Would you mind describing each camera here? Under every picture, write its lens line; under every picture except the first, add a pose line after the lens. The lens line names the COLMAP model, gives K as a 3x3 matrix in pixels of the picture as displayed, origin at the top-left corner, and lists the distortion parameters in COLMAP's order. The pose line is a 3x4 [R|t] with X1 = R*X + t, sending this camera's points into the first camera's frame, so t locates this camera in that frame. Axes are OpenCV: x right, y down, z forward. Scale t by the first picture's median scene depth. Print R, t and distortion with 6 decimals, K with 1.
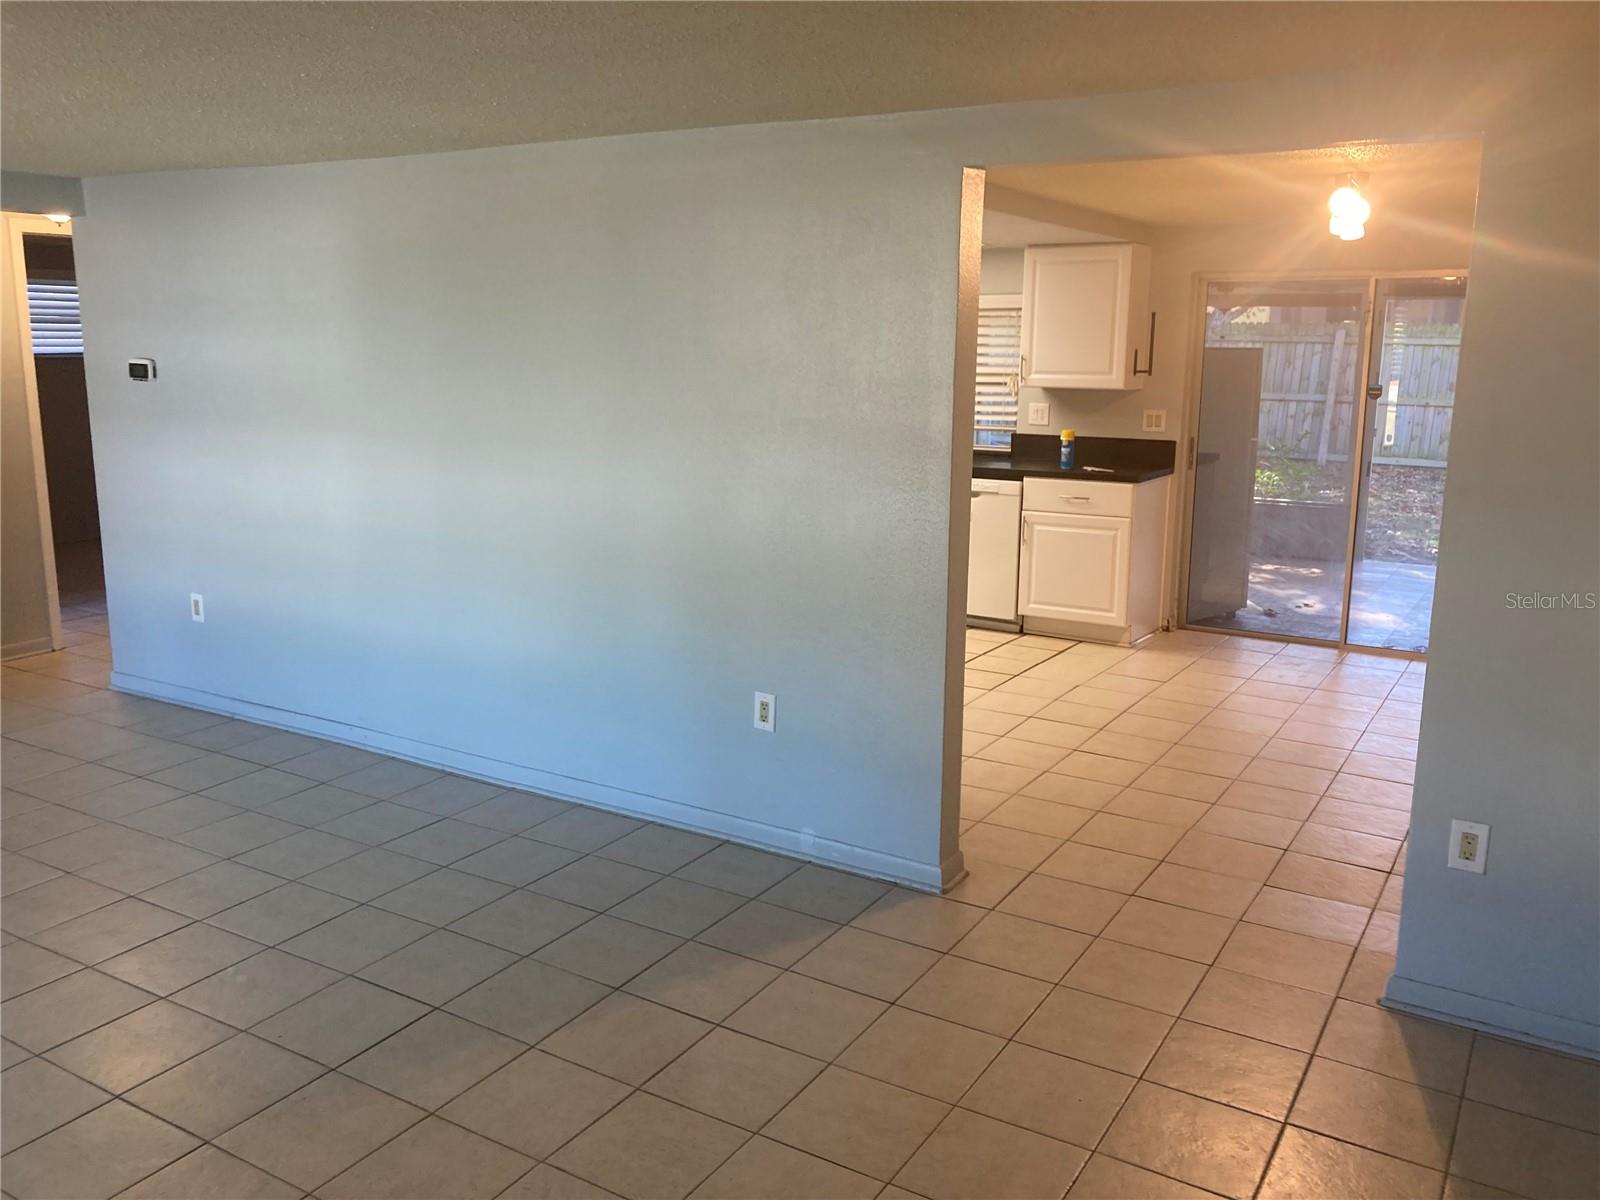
lens RADIAL K [[1292.0, 0, 799.6], [0, 1292.0, 604.2], [0, 0, 1]] dist [0.008076, -0.031605]
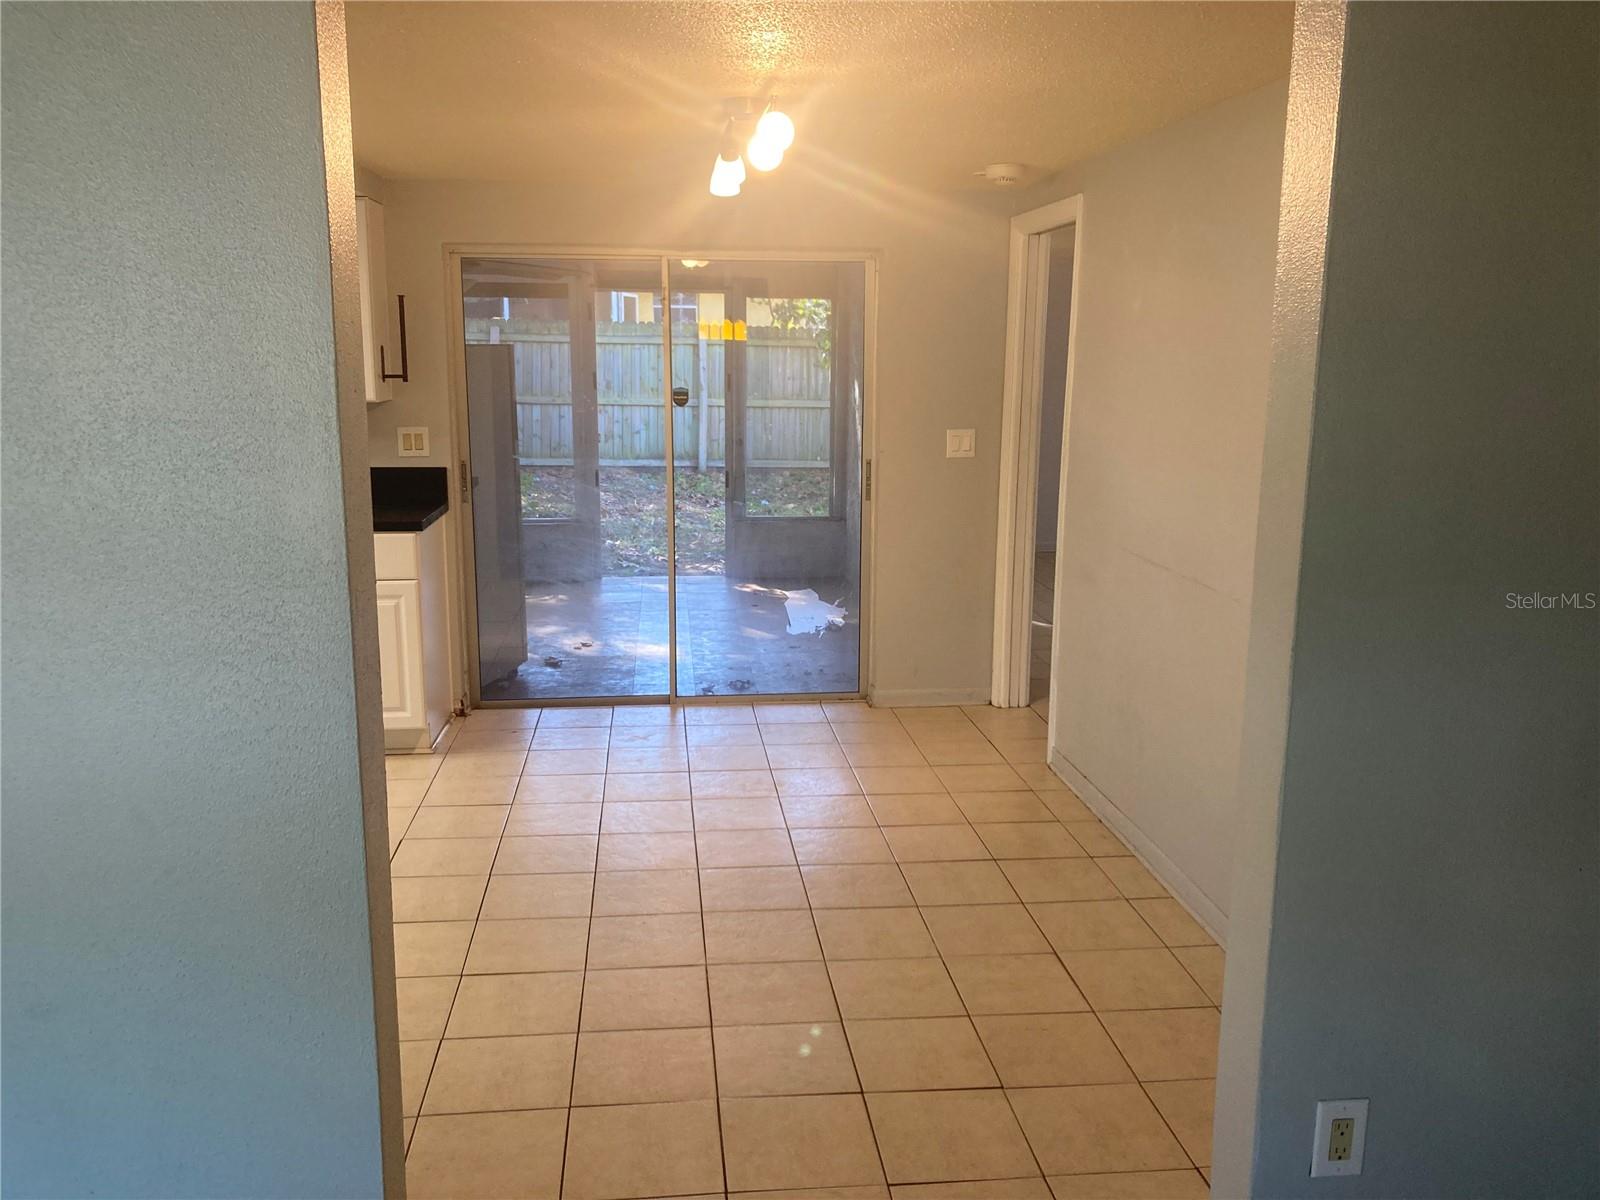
lens RADIAL K [[1292.0, 0, 801.4], [0, 1292.0, 607.6], [0, 0, 1]] dist [0.008076, -0.031605]
pose [[0.786013, -0.123565, 0.605735, -0.012902], [0.121939, 0.991560, 0.044040, -0.053028], [-0.606064, 0.039247, 0.794447, 0.278102]]
